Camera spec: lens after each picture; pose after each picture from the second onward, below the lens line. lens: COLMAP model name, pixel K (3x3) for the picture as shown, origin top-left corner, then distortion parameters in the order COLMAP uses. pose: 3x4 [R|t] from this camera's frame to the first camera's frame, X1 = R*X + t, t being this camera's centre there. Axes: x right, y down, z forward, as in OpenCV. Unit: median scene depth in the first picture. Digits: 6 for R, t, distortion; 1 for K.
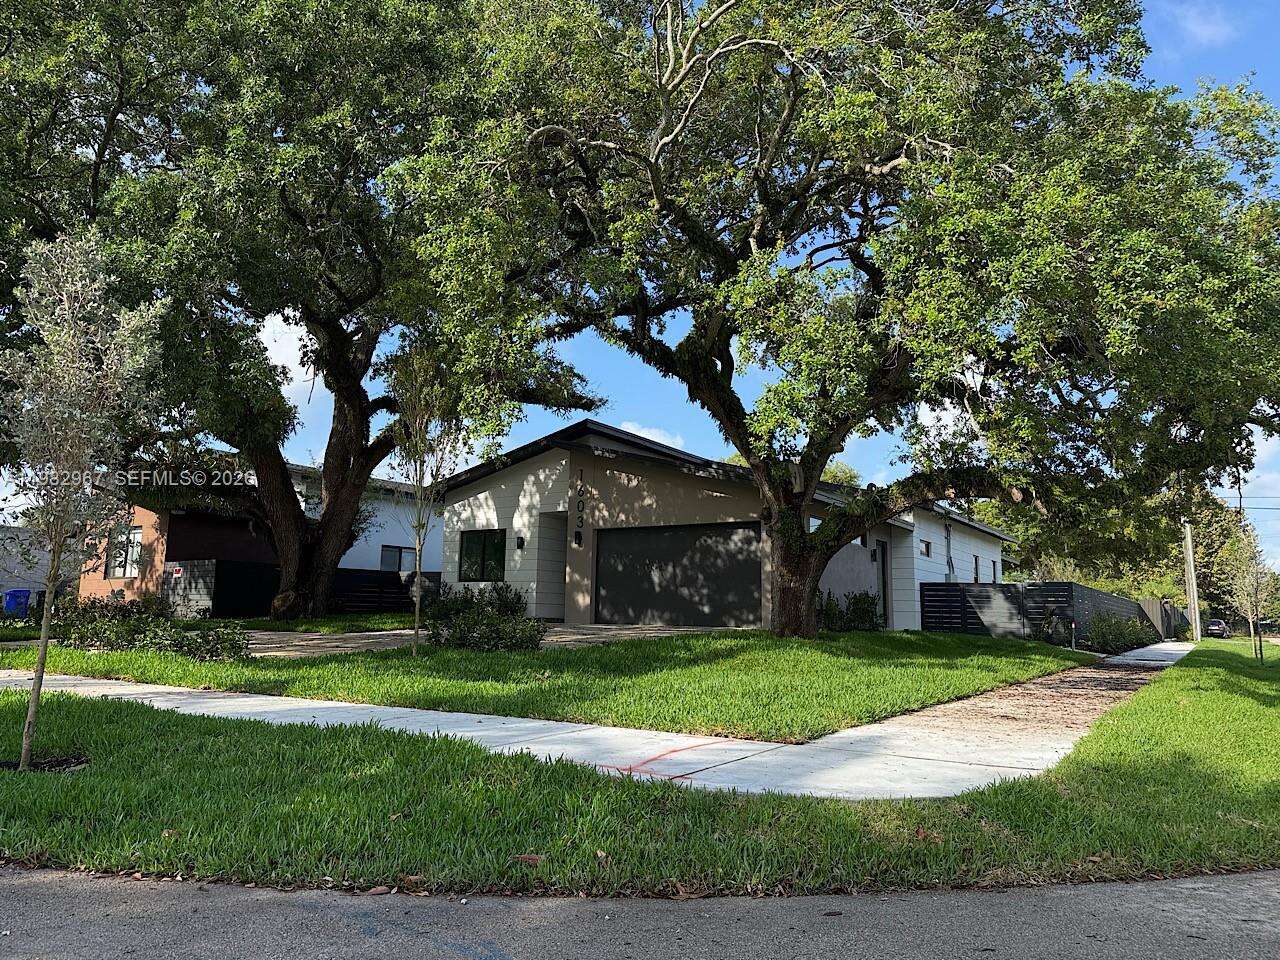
lens RADIAL K [[898.7, 0, 652.4], [0, 898.7, 471.0], [0, 0, 1]] dist [0.063561, -0.076576]
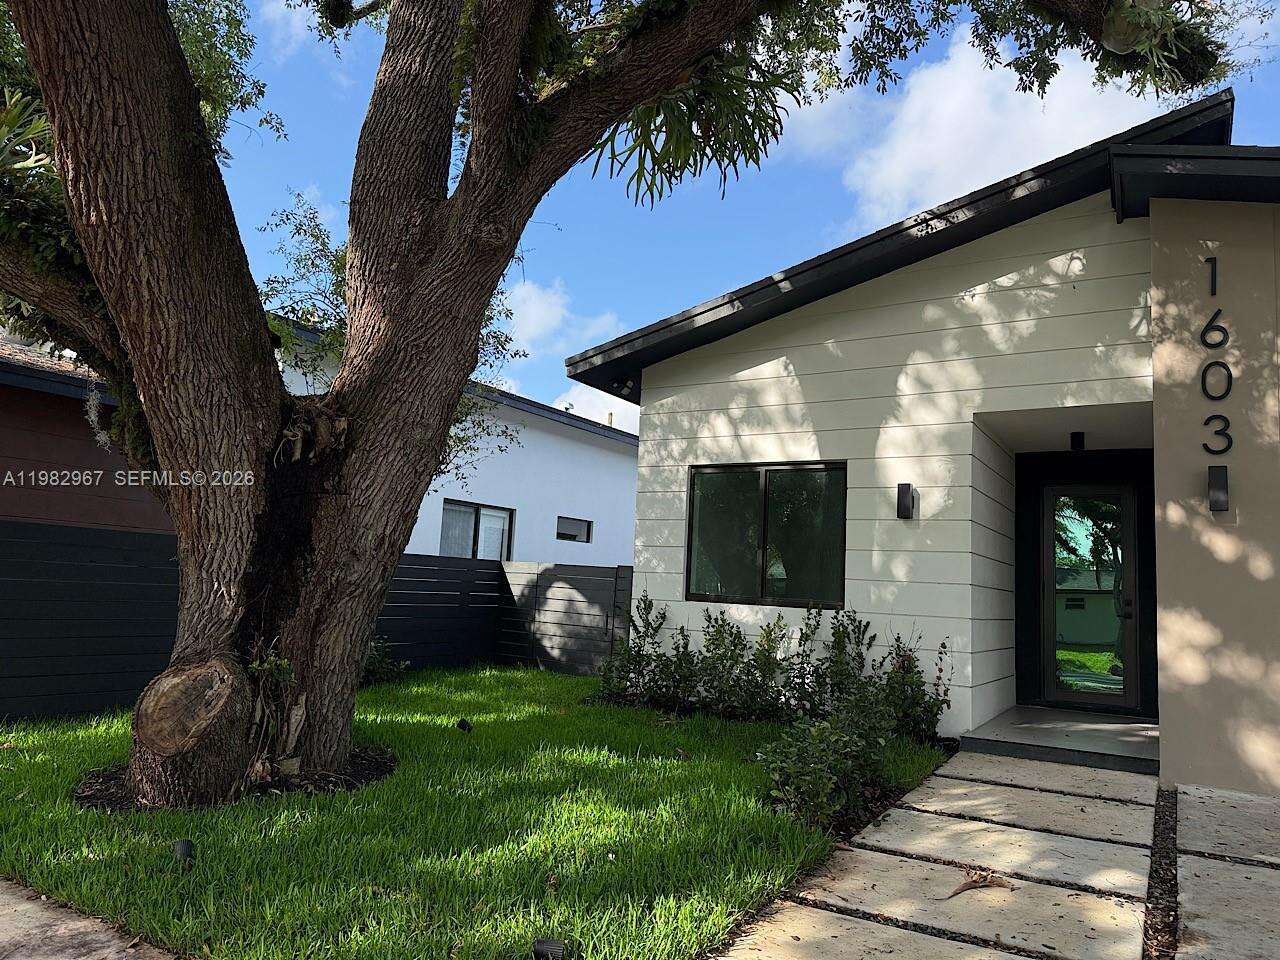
lens RADIAL K [[898.7, 0, 636.2], [0, 898.7, 483.1], [0, 0, 1]] dist [0.063561, -0.076576]
pose [[0.999246, 0.033980, 0.018763, -0.253190], [-0.034702, 0.998613, 0.039602, 0.061825], [-0.017391, -0.040223, 0.999039, 0.654514]]
